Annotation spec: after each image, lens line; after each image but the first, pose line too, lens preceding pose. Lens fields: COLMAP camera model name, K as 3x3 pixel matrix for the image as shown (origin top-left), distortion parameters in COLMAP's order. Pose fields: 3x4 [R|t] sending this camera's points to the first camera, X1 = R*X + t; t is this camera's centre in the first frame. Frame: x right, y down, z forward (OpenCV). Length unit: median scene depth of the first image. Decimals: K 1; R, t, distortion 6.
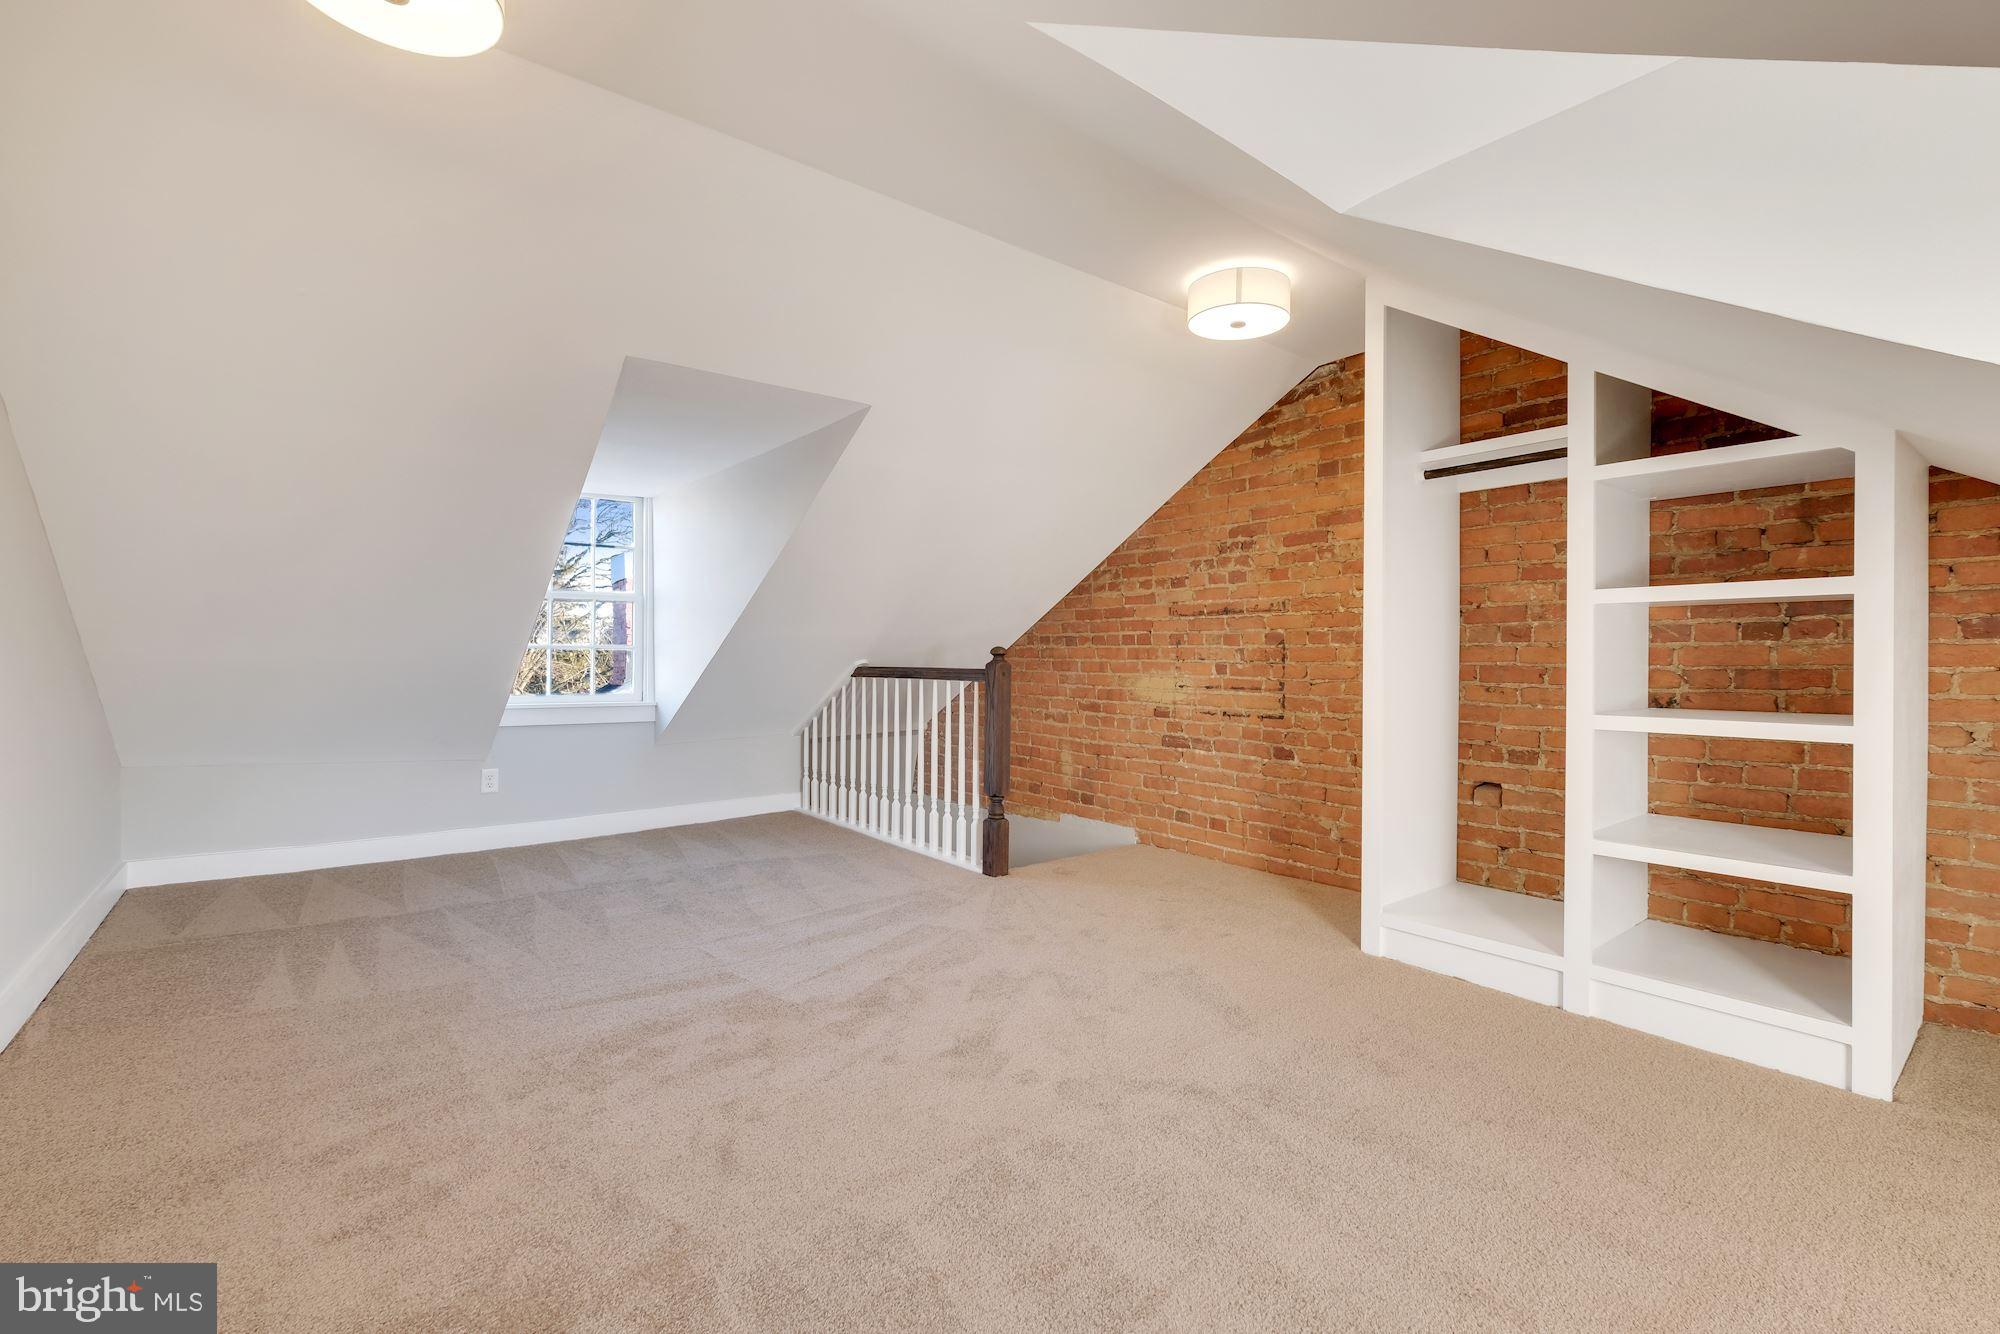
lens RADIAL K [[860.9, 0, 999.9], [0, 860.9, 661.1], [0, 0, 1]] dist [-0.010216, -0.000226]
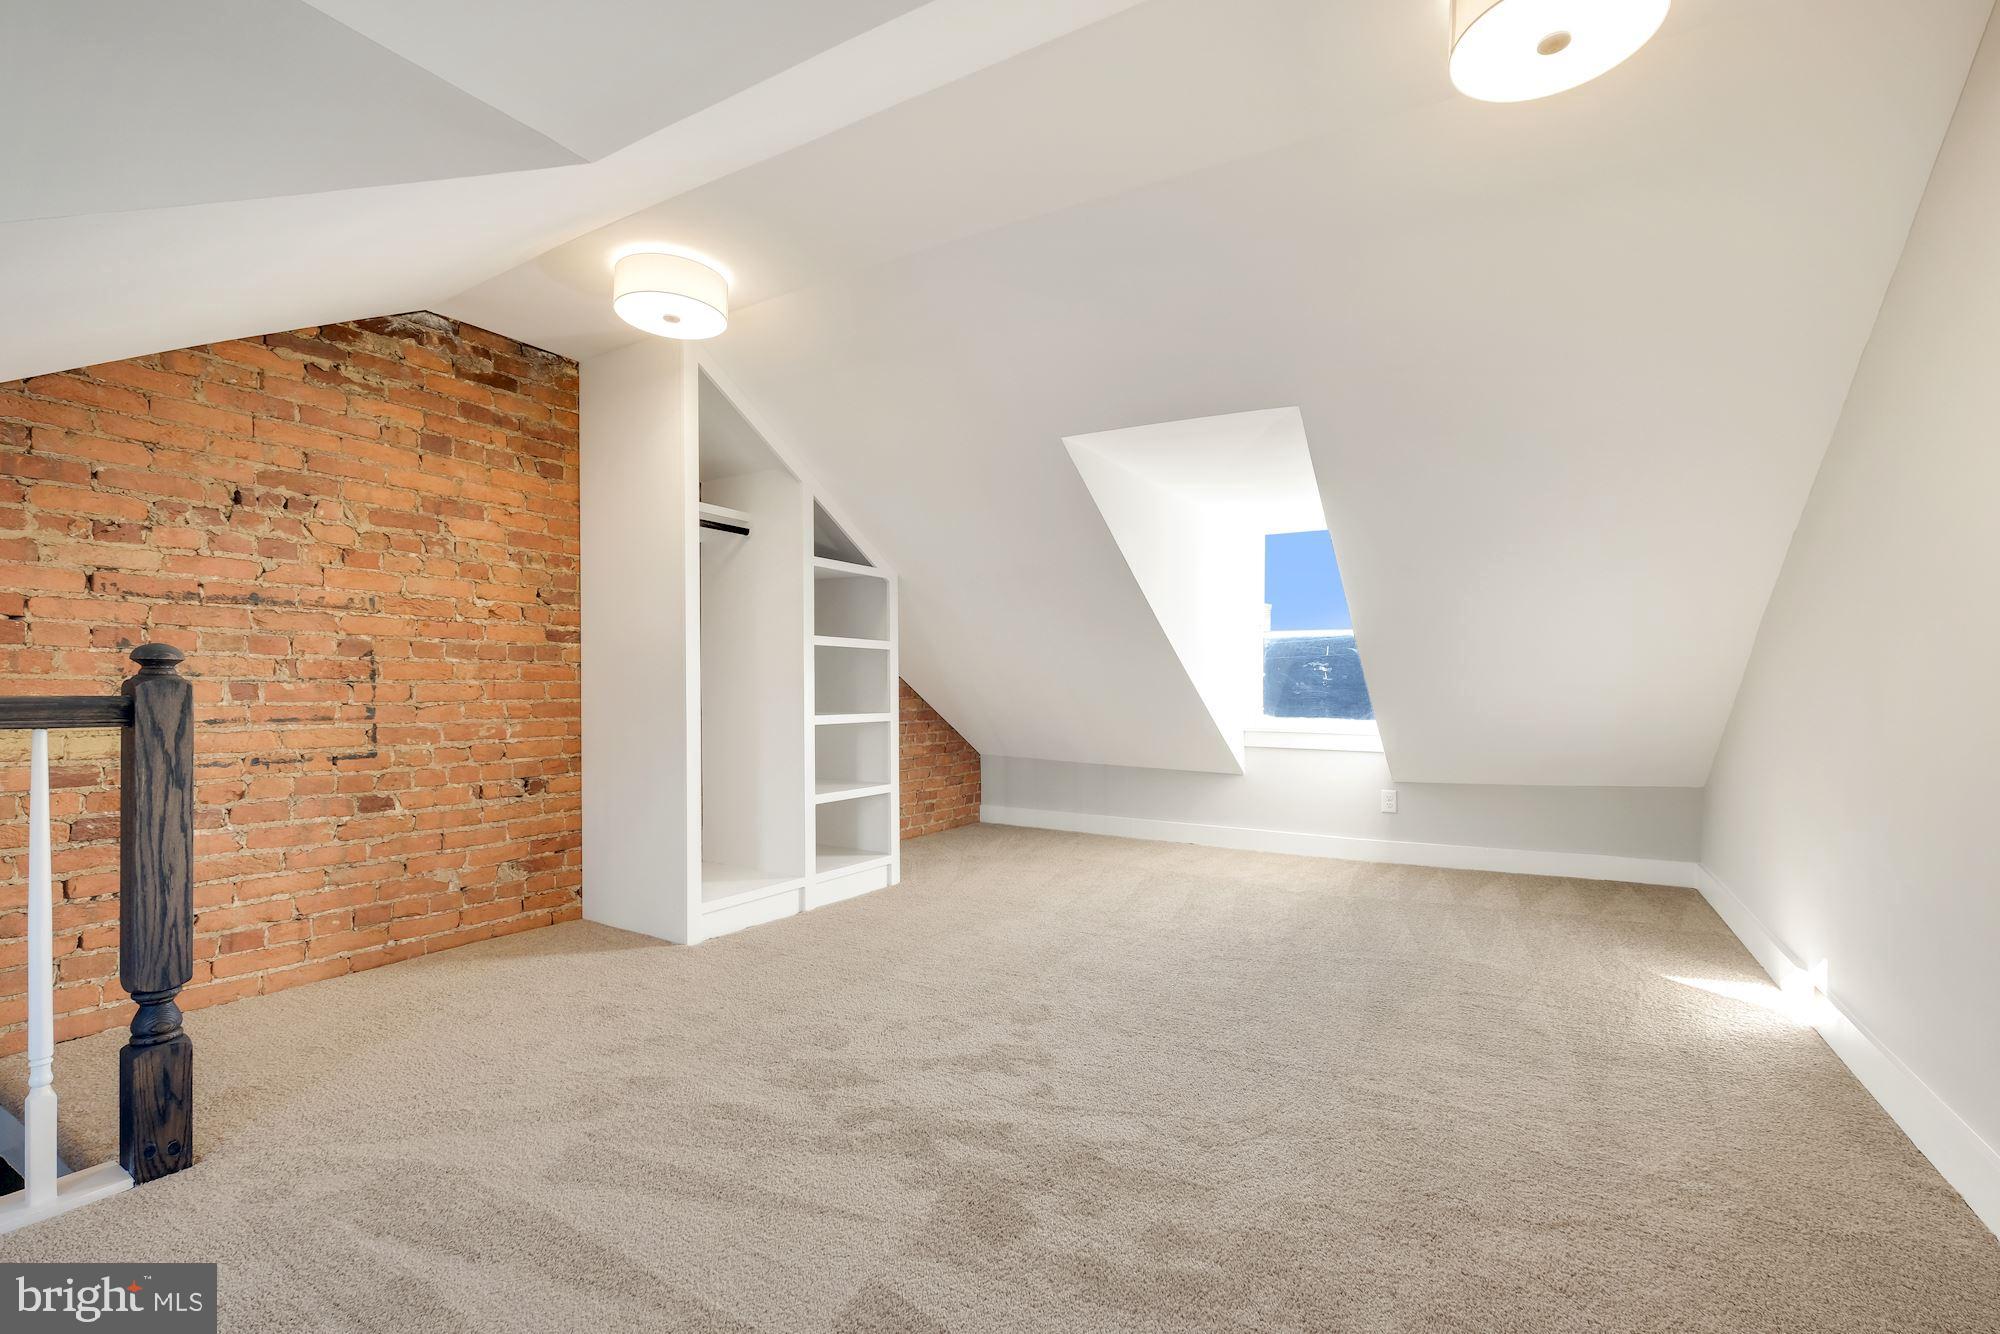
lens RADIAL K [[879.7, 0, 1002.5], [0, 879.7, 685.4], [0, 0, 1]] dist [-0.001534, -0.000258]
pose [[-0.358186, -0.007523, 0.933620, -0.570158], [-0.007850, 0.999956, 0.005046, -0.002335], [-0.933617, -0.005521, -0.358229, 0.766031]]
